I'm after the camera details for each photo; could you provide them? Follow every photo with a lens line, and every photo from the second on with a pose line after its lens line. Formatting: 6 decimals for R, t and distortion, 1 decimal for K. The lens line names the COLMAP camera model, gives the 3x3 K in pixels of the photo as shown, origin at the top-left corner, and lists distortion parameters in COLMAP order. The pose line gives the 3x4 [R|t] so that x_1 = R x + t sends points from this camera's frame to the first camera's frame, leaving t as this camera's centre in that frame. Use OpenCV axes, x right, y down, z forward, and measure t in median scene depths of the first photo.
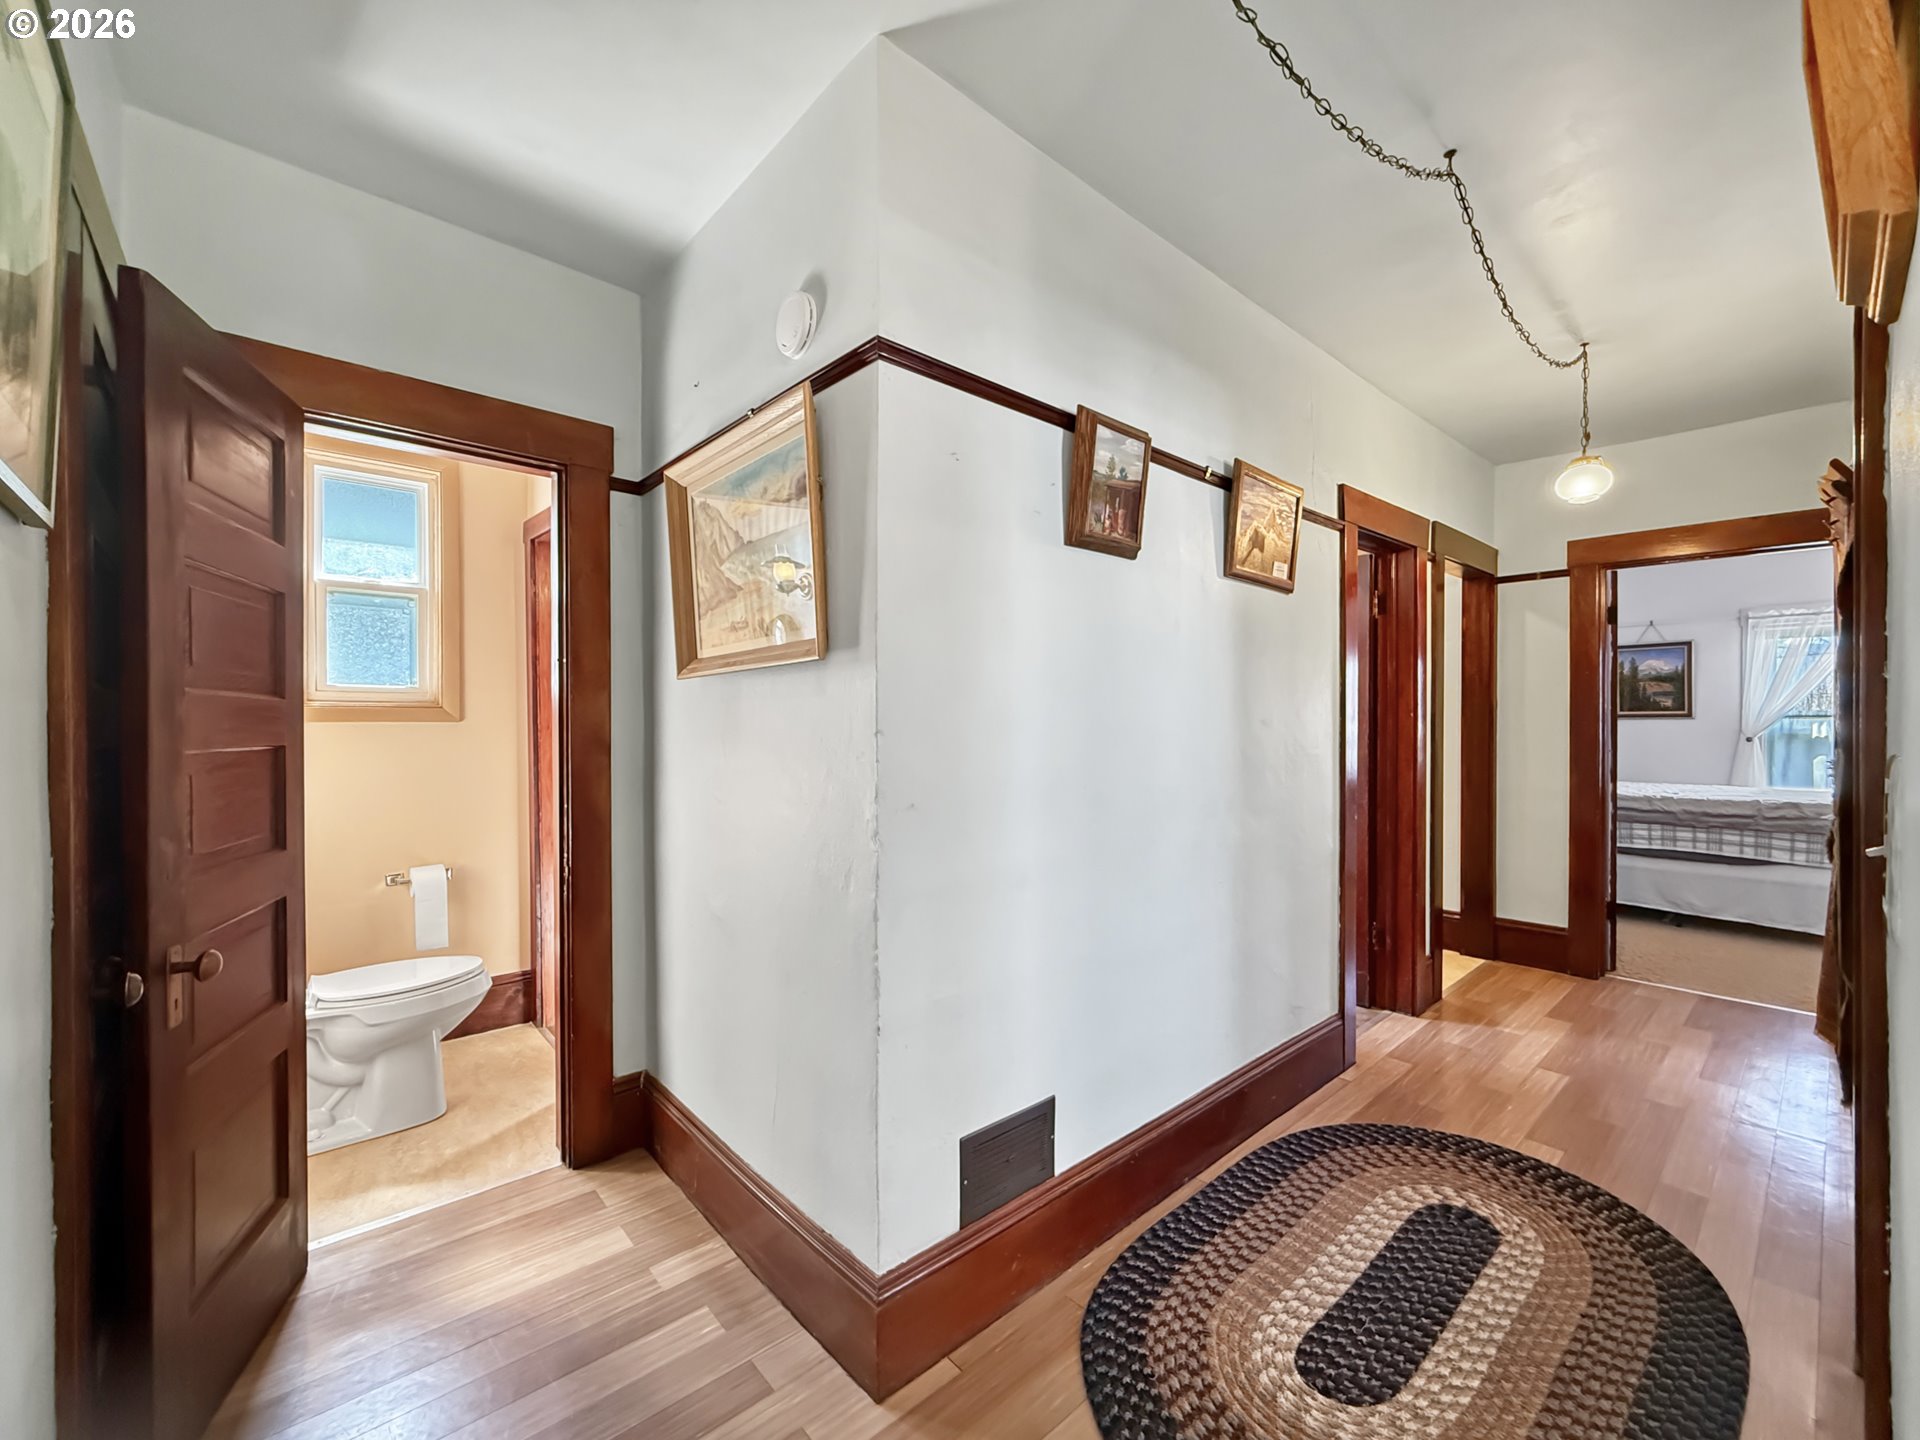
lens RADIAL K [[776.9, 0, 962.0], [0, 776.9, 730.3], [0, 0, 1]] dist [0.001928, 0.000180]
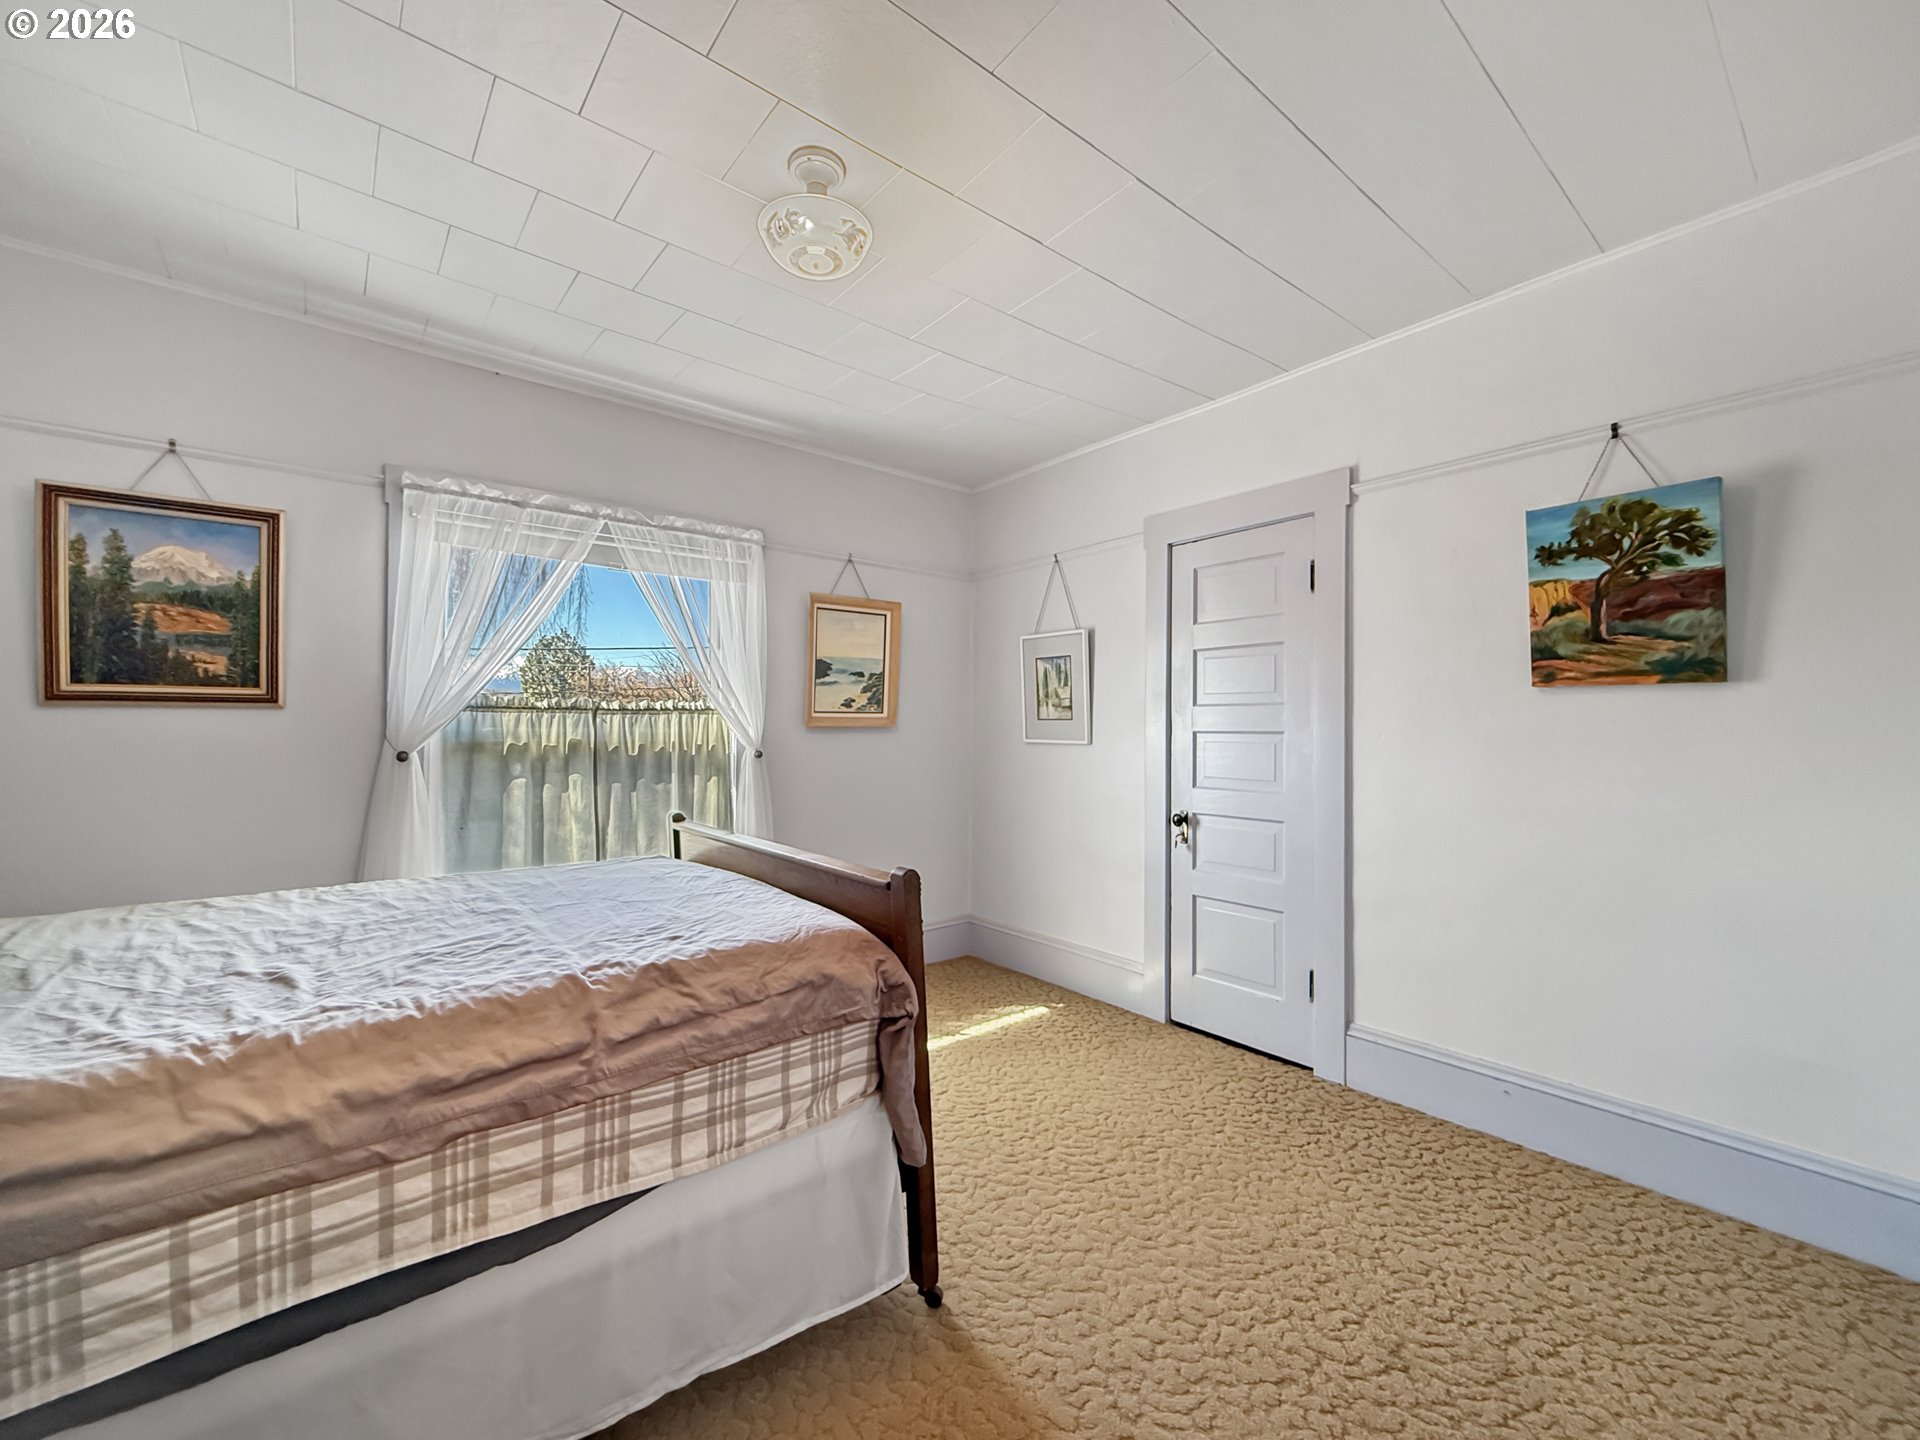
lens RADIAL K [[775.6, 0, 962.7], [0, 775.6, 712.8], [0, 0, 1]] dist [-0.000943, 0.000186]
pose [[0.035476, 0.020585, 0.999159, 0.538004], [0.006720, 0.999760, -0.020836, -0.001652], [-0.999348, 0.007454, 0.035329, 0.617357]]
